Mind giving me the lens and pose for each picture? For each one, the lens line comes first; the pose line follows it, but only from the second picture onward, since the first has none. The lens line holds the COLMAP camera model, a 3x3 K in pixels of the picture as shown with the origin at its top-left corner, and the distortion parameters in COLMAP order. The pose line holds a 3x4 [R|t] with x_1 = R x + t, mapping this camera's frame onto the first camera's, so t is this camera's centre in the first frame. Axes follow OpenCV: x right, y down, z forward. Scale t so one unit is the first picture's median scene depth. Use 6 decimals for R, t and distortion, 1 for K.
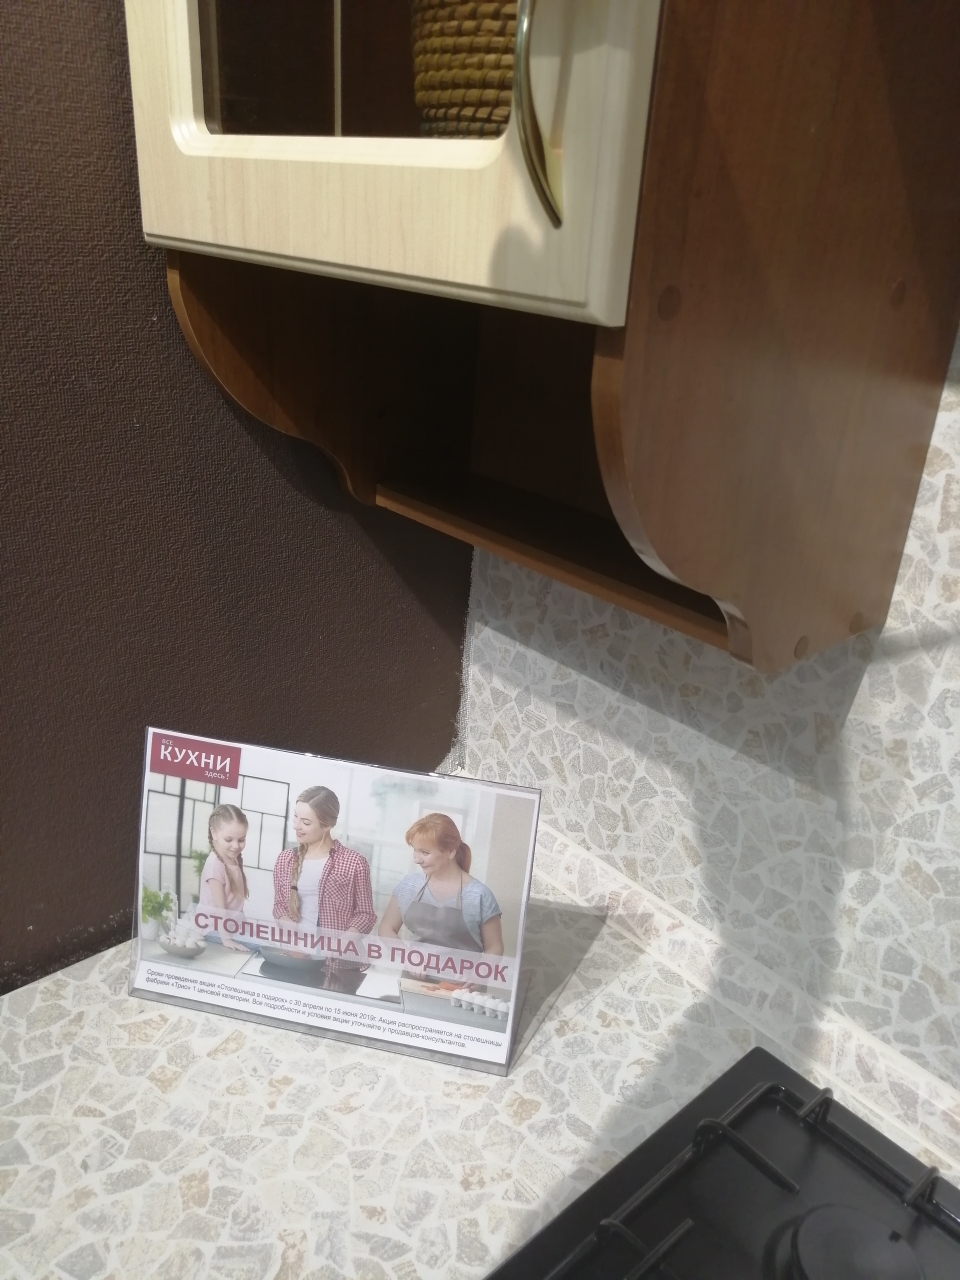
lens RADIAL K [[993.5, 0, 480.0], [0, 993.5, 640.0], [0, 0, 1]] dist [-0.028714, 0.048187]
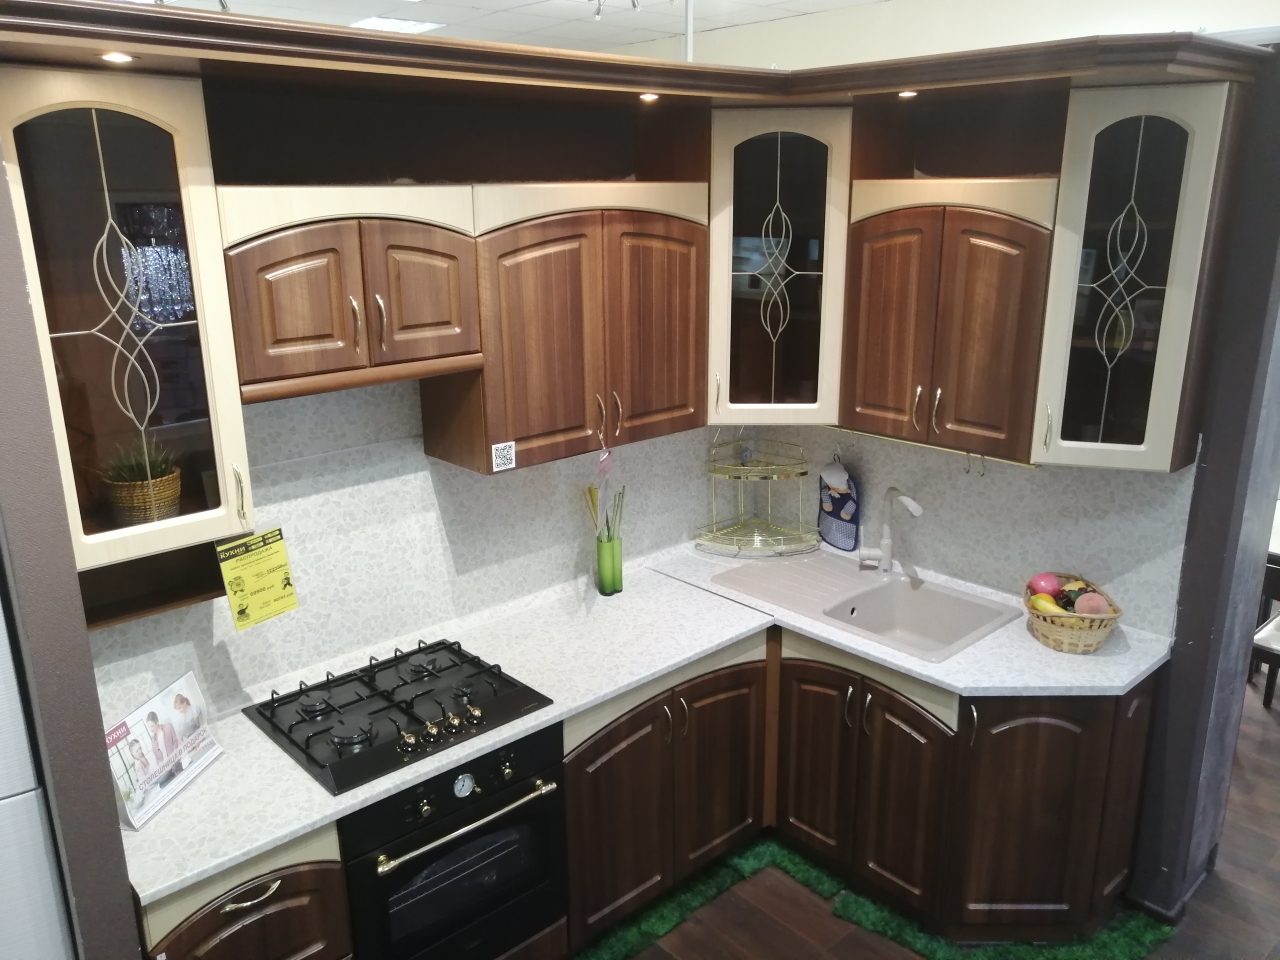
lens RADIAL K [[993.5, 0, 625.1], [0, 993.5, 479.5], [0, 0, 1]] dist [-0.028714, 0.048187]
pose [[0.000283, -0.334348, 0.942450, -2.643872], [0.421875, 0.854515, 0.303026, -0.722820], [-0.906654, 0.397510, 0.141295, -0.951724]]
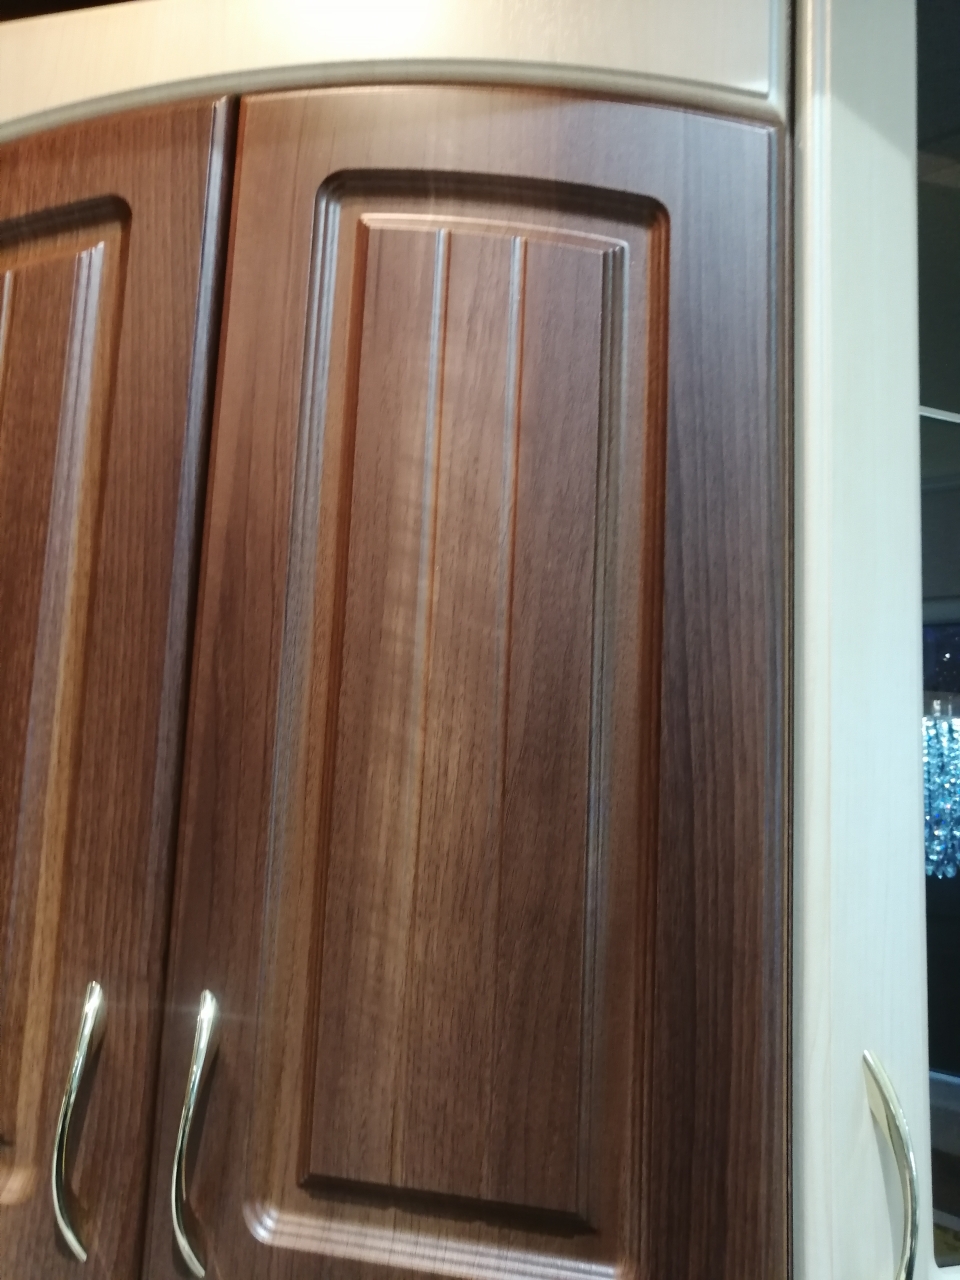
lens RADIAL K [[993.5, 0, 480.0], [0, 993.5, 640.0], [0, 0, 1]] dist [-0.028714, 0.048187]
pose [[-0.559380, 0.026201, 0.828497, 0.334425], [0.273146, 0.949502, 0.154394, 0.338106], [-0.782614, 0.312666, -0.538289, -1.493883]]
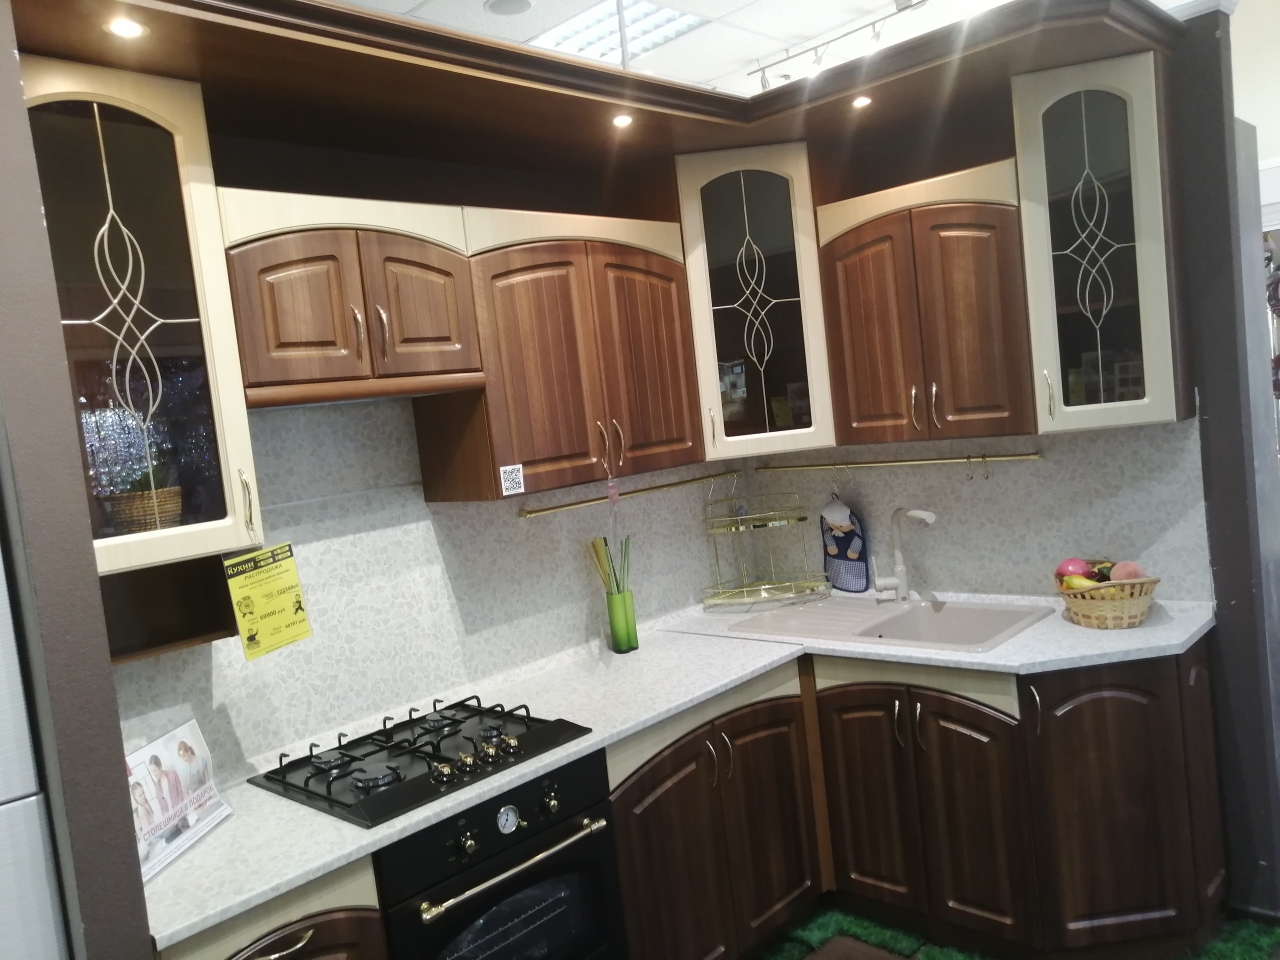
lens RADIAL K [[993.5, 0, 625.1], [0, 993.5, 479.5], [0, 0, 1]] dist [-0.028714, 0.048187]
pose [[-0.078416, -0.125361, 0.989007, -2.689675], [0.504402, 0.850721, 0.147825, -0.222840], [-0.859901, 0.510450, -0.003478, -0.425329]]
